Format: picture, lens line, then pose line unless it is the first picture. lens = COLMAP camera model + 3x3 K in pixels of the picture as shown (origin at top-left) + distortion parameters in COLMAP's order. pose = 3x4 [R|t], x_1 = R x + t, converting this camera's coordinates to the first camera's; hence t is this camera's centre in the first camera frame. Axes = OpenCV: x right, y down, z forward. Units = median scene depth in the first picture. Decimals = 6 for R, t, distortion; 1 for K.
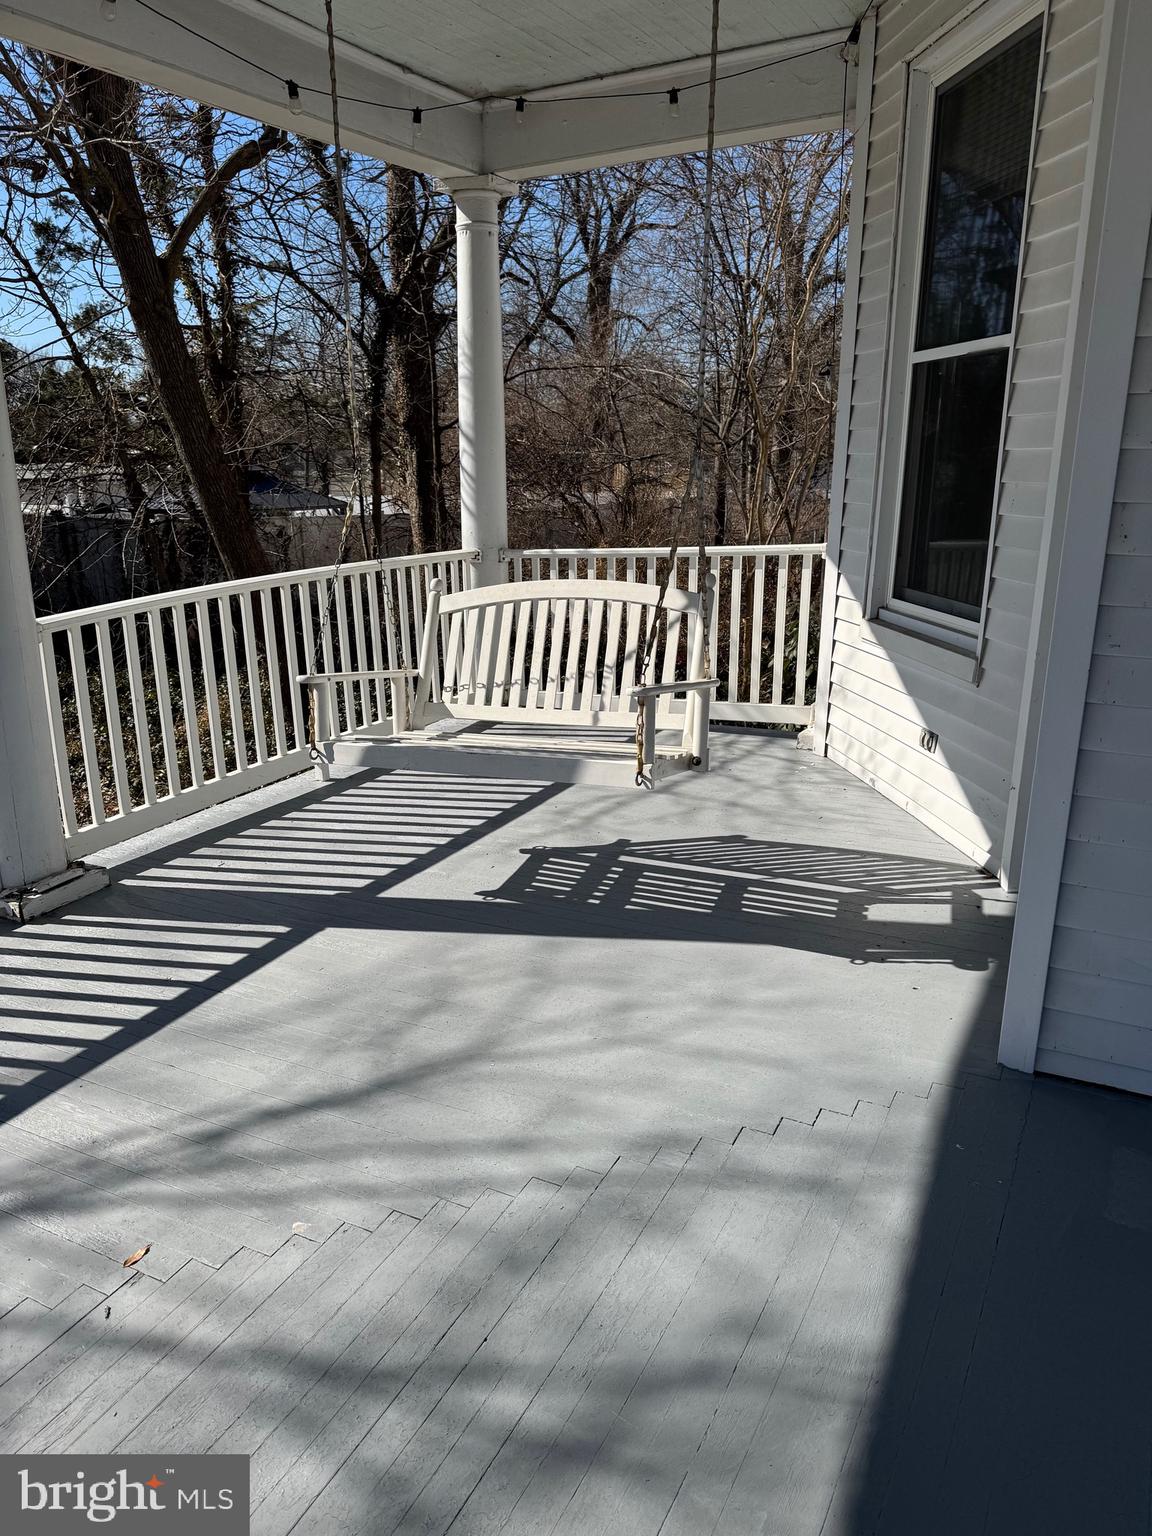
lens RADIAL K [[1072.7, 0, 575.2], [0, 1072.7, 765.7], [0, 0, 1]] dist [0.034549, -0.019435]
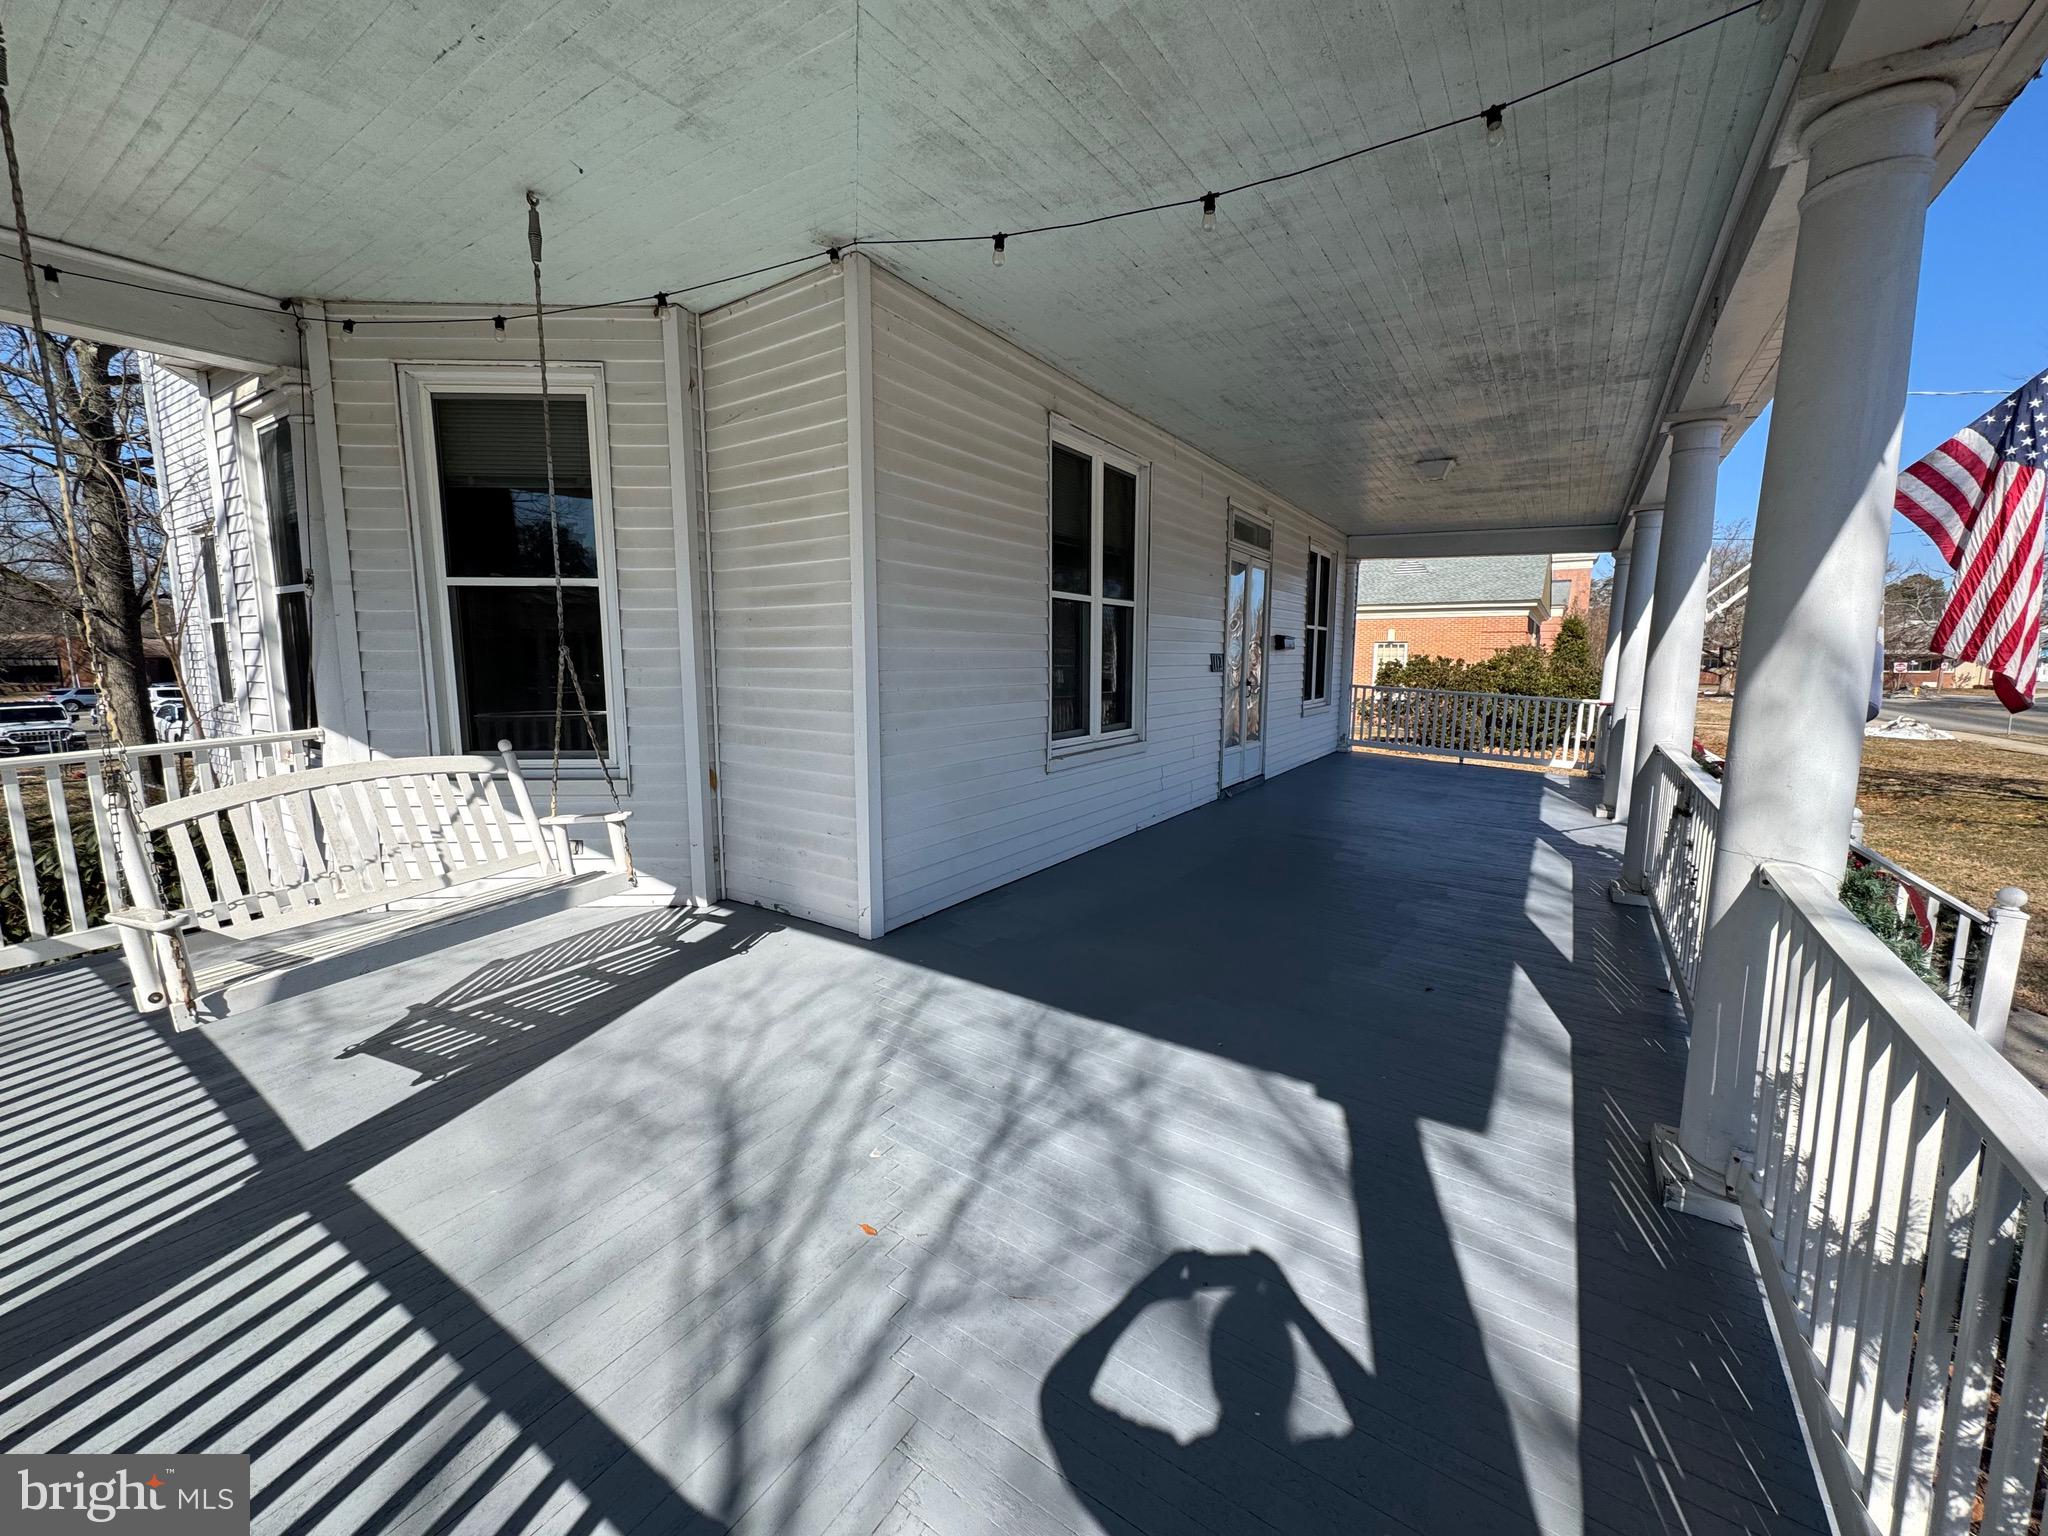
lens RADIAL K [[817.1, 0, 1021.5], [0, 817.1, 756.2], [0, 0, 1]] dist [-0.000441, -0.000215]
pose [[0.107379, -0.118633, 0.987115, -0.769633], [0.275555, 0.957511, 0.085100, -0.080255], [-0.955269, 0.262866, 0.135507, 0.313674]]
